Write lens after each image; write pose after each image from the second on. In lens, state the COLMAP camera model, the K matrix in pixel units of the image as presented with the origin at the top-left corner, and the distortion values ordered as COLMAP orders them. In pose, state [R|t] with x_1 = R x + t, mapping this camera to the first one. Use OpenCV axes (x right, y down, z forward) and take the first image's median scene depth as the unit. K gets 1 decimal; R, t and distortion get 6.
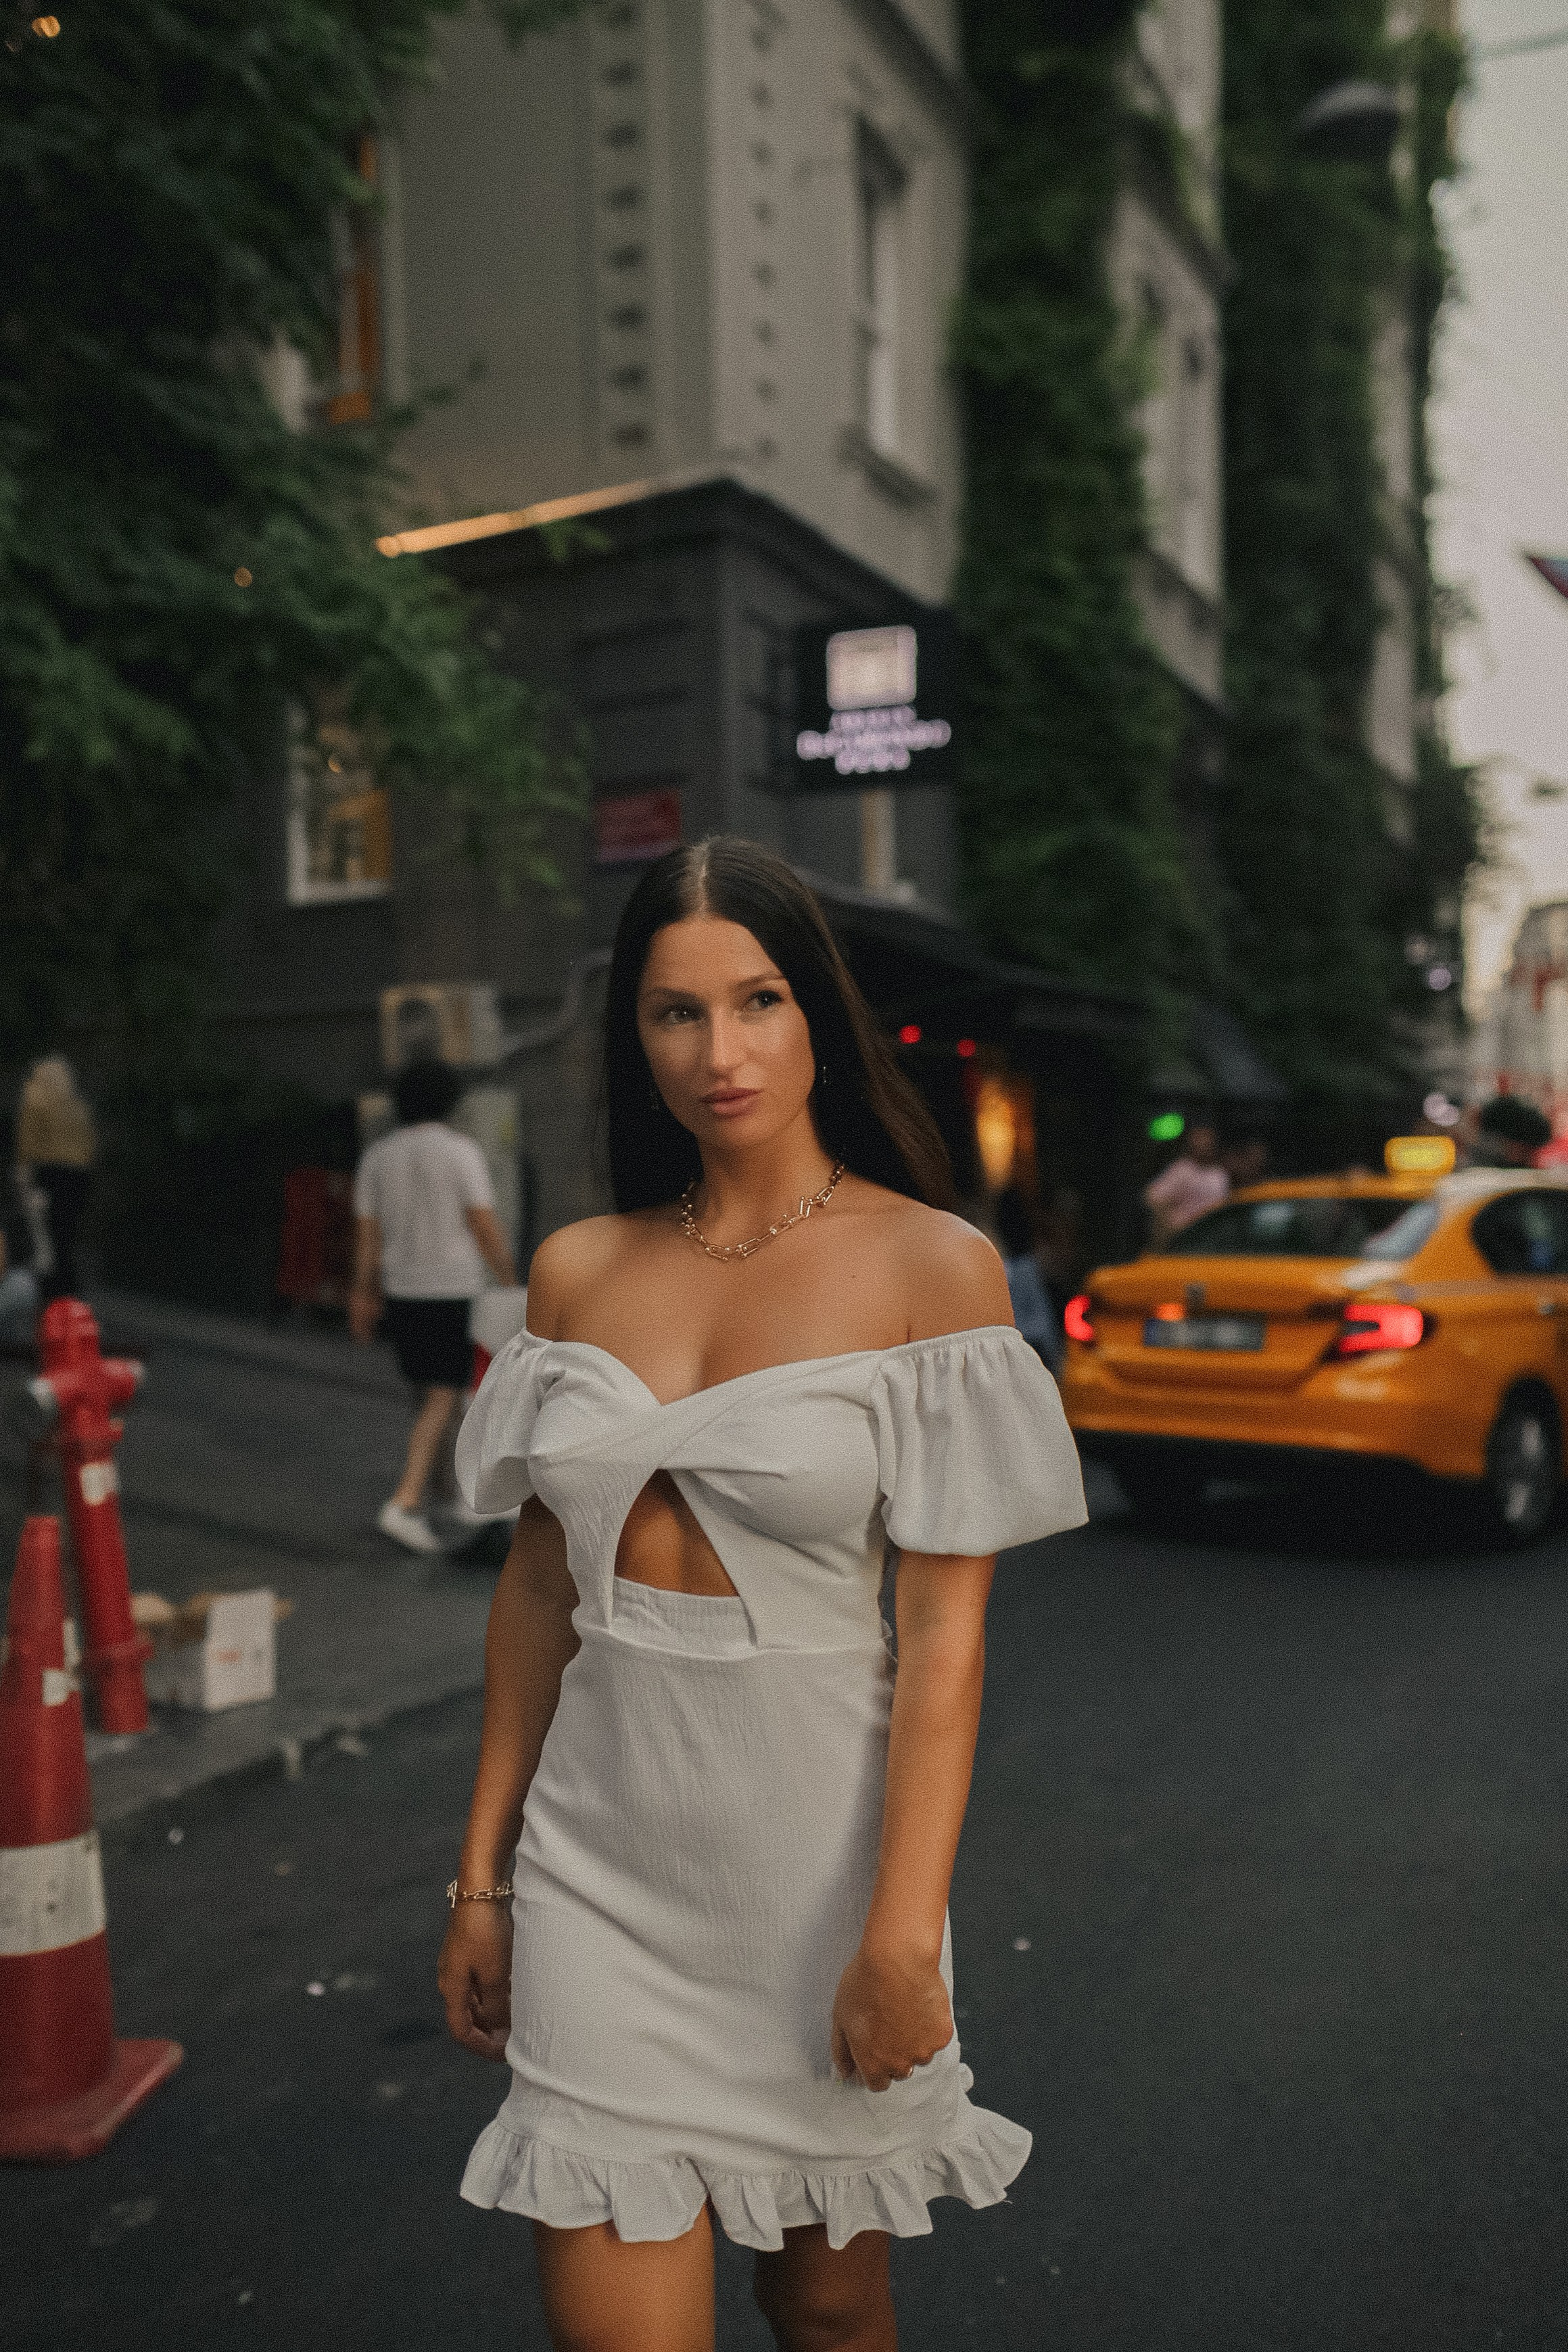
lens RADIAL K [[2362.8, 0, 819.7], [0, 2362.8, 1093.0], [0, 0, 1]] dist [0.088505, 0.364285]
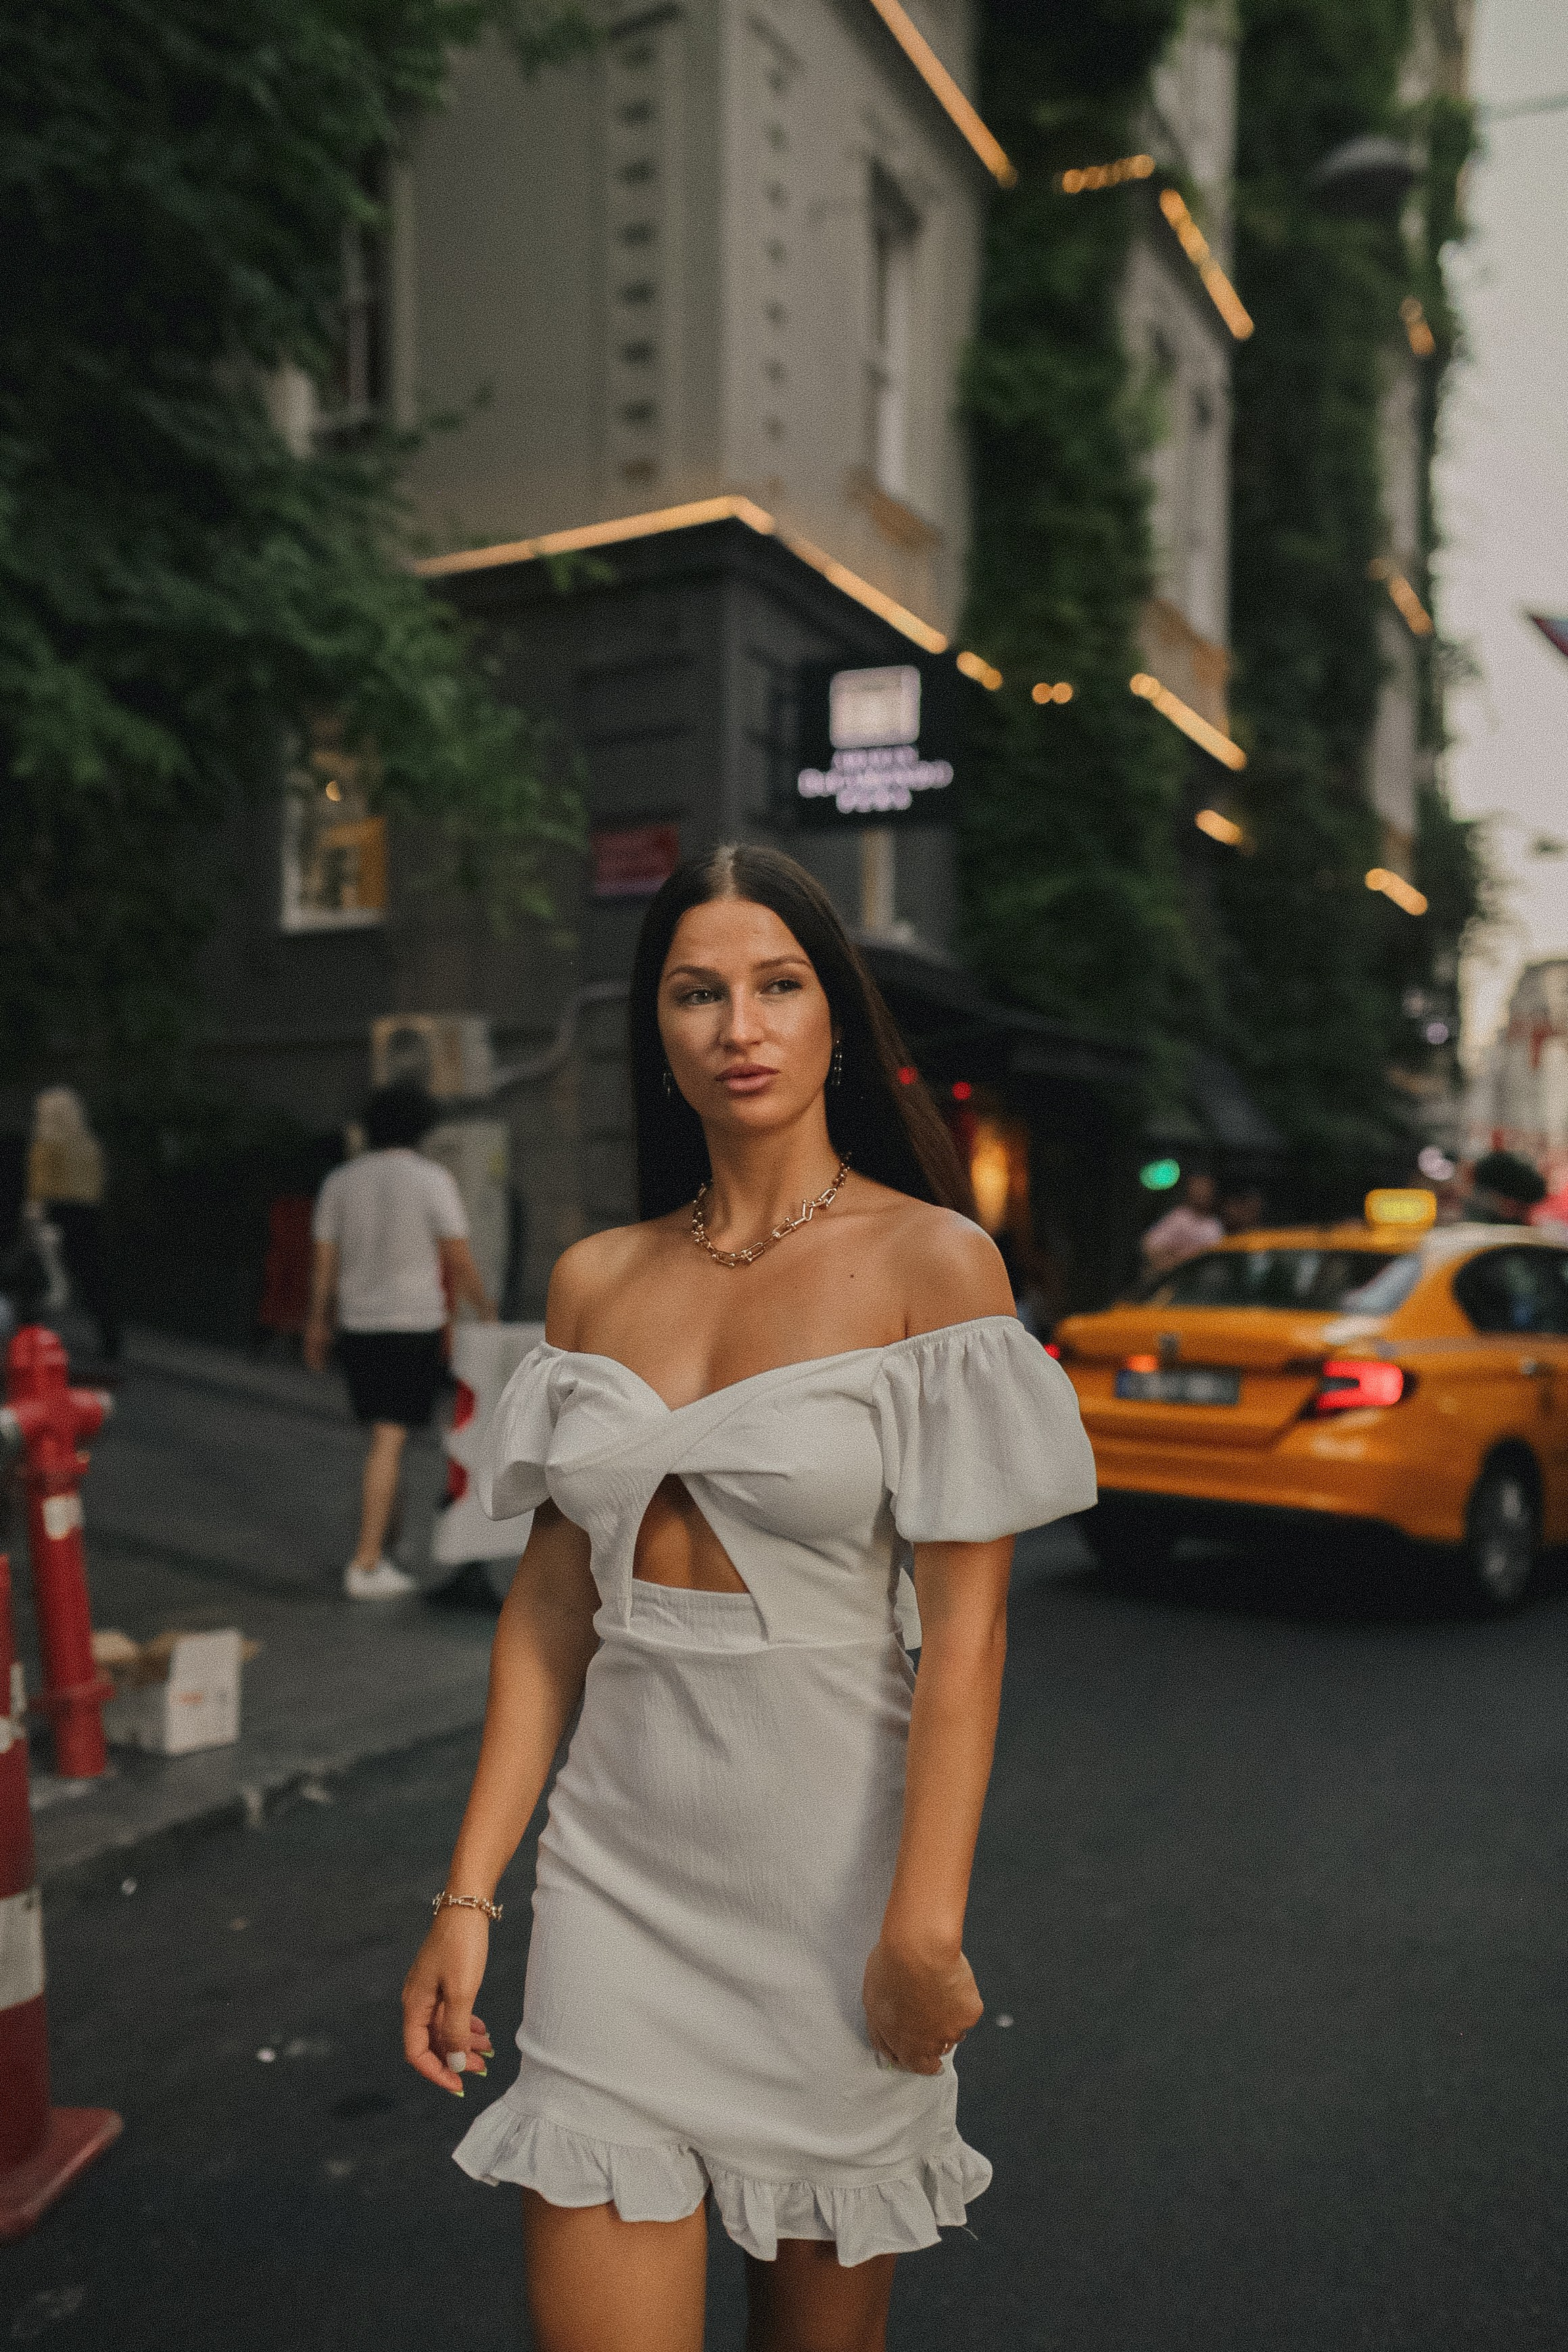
lens RADIAL K [[2362.8, 0, 819.7], [0, 2362.8, 1093.0], [0, 0, 1]] dist [0.088505, 0.364285]
pose [[0.999761, 0.021759, 0.002028, 0.000255], [-0.021720, 0.999612, -0.017433, 0.000421], [-0.002406, 0.017384, 0.999846, 0.008219]]
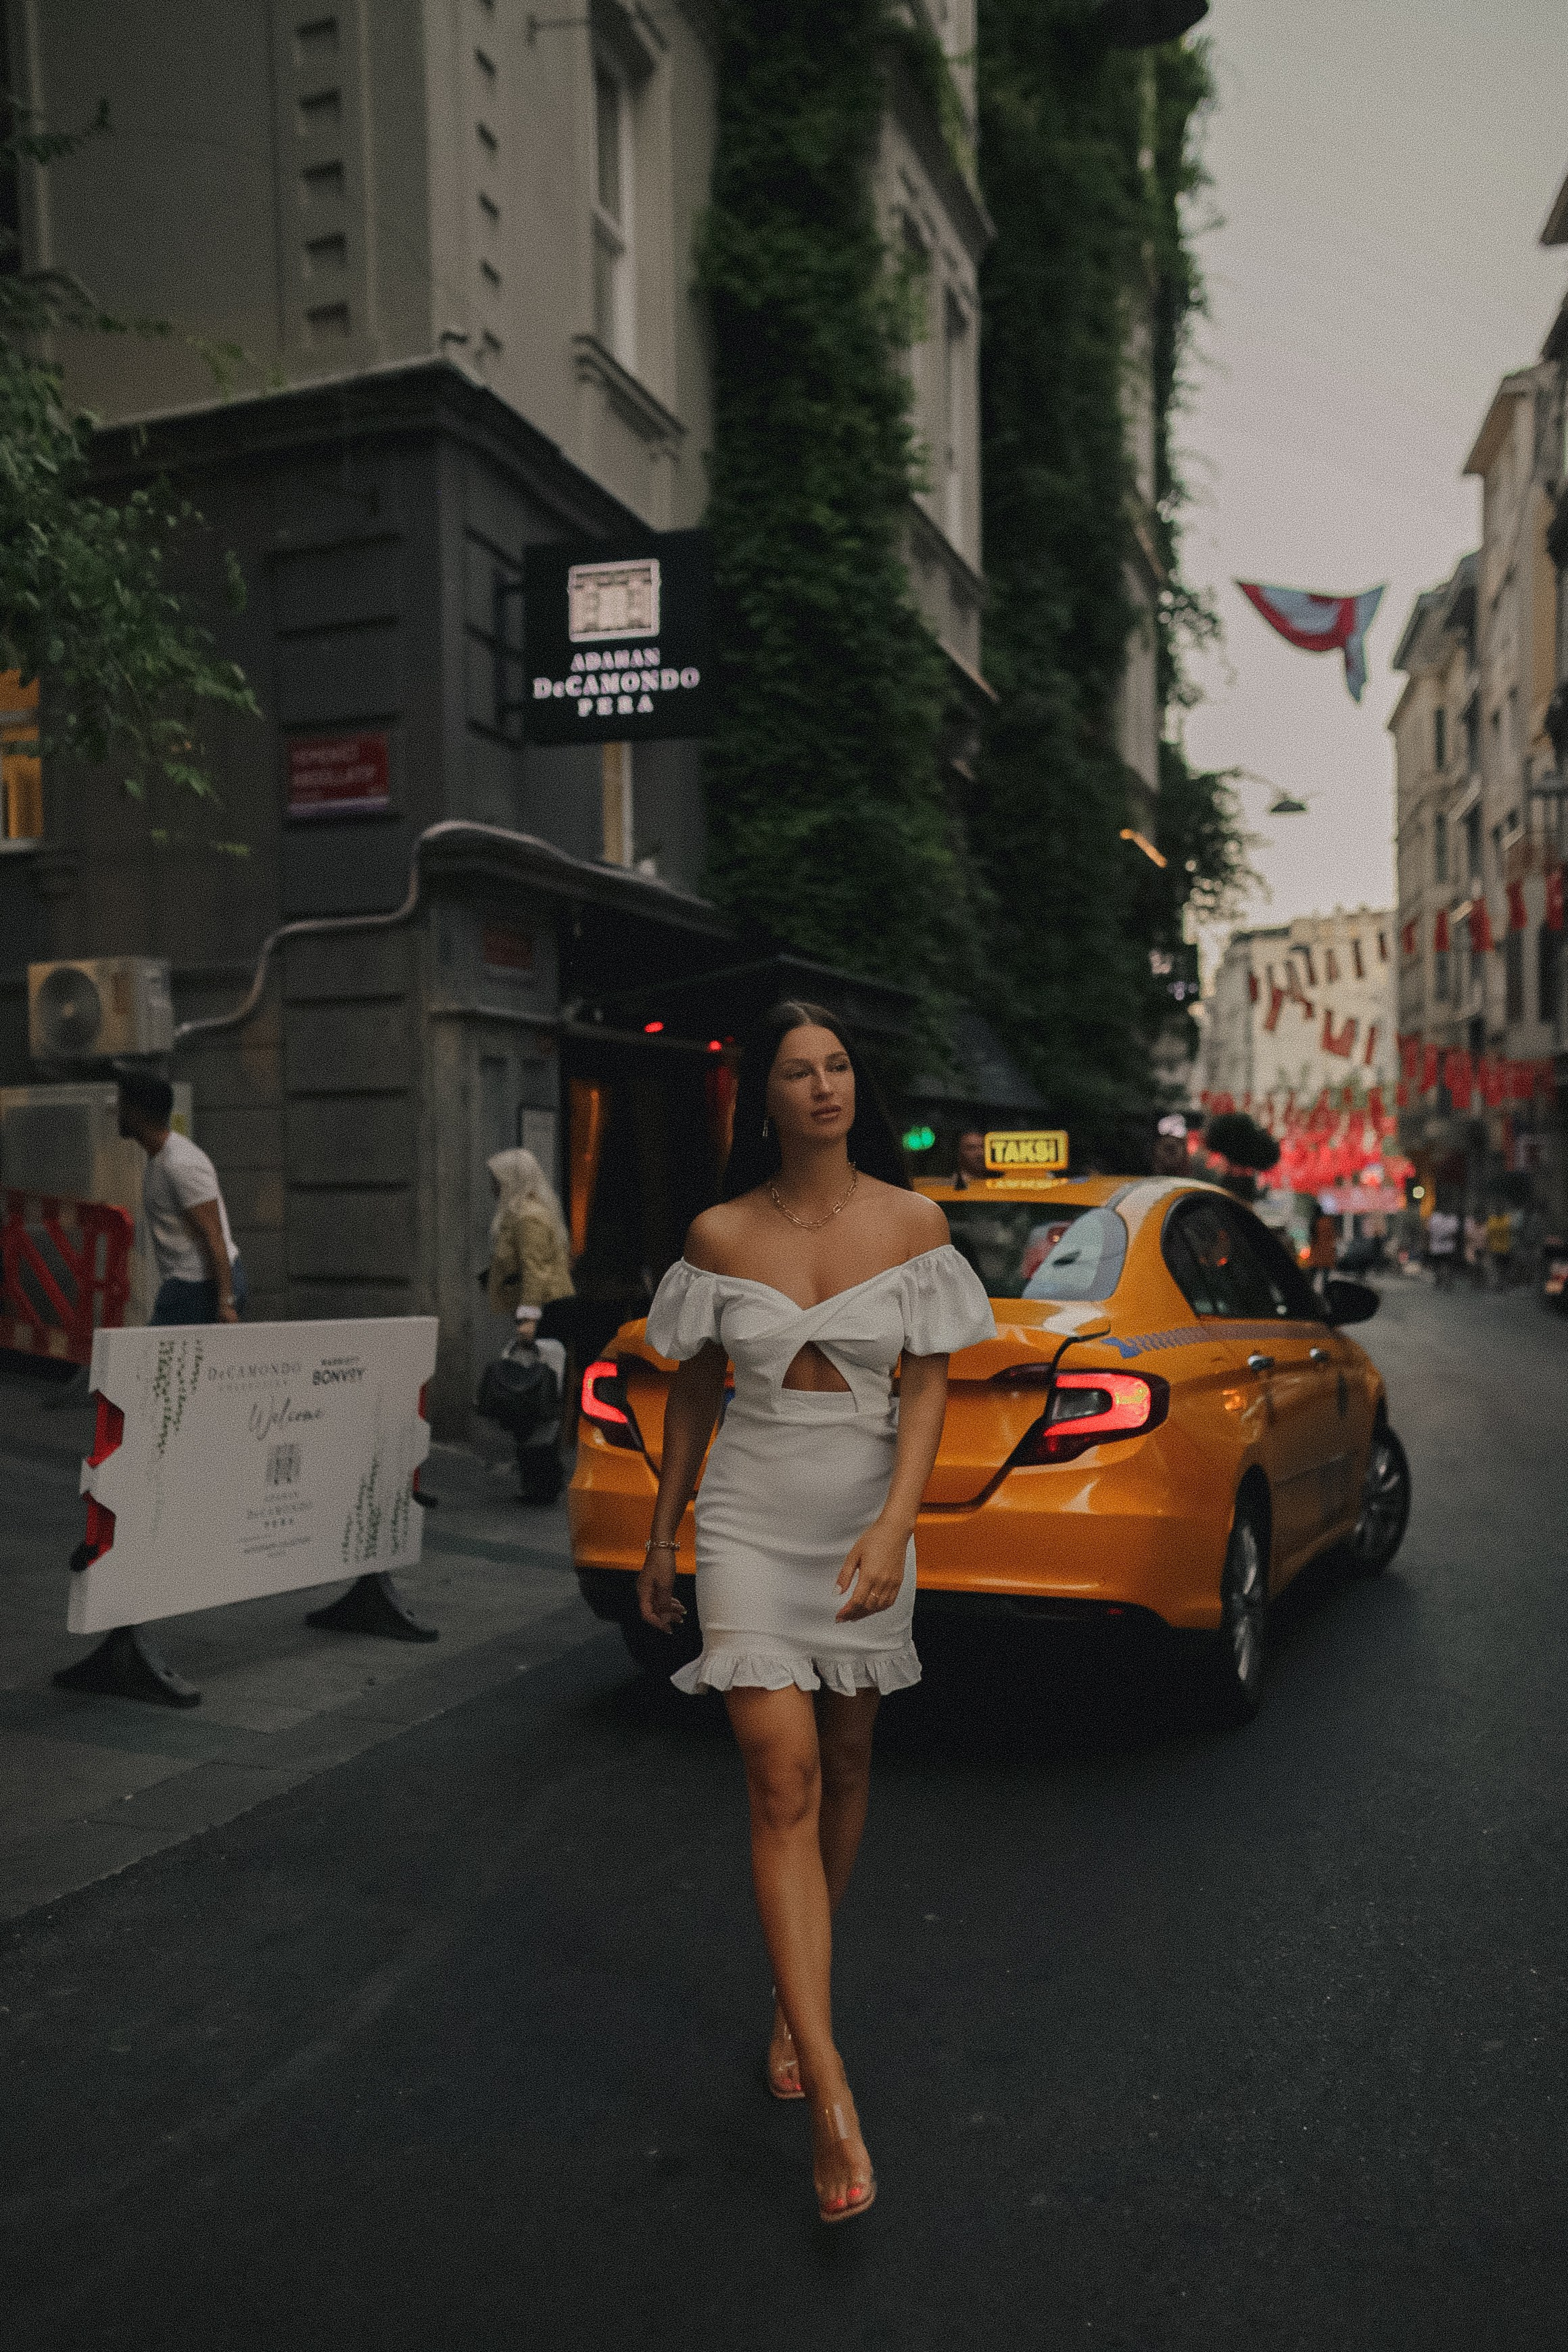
lens RADIAL K [[2312.8, 0, 787.5], [0, 2312.8, 1143.8], [0, 0, 1]] dist [0.082637, 0.118468]
pose [[0.994816, 0.003770, 0.101624, -0.000691], [-0.005120, 0.999902, 0.013033, 0.008274], [-0.101565, -0.013485, 0.994738, 0.139449]]
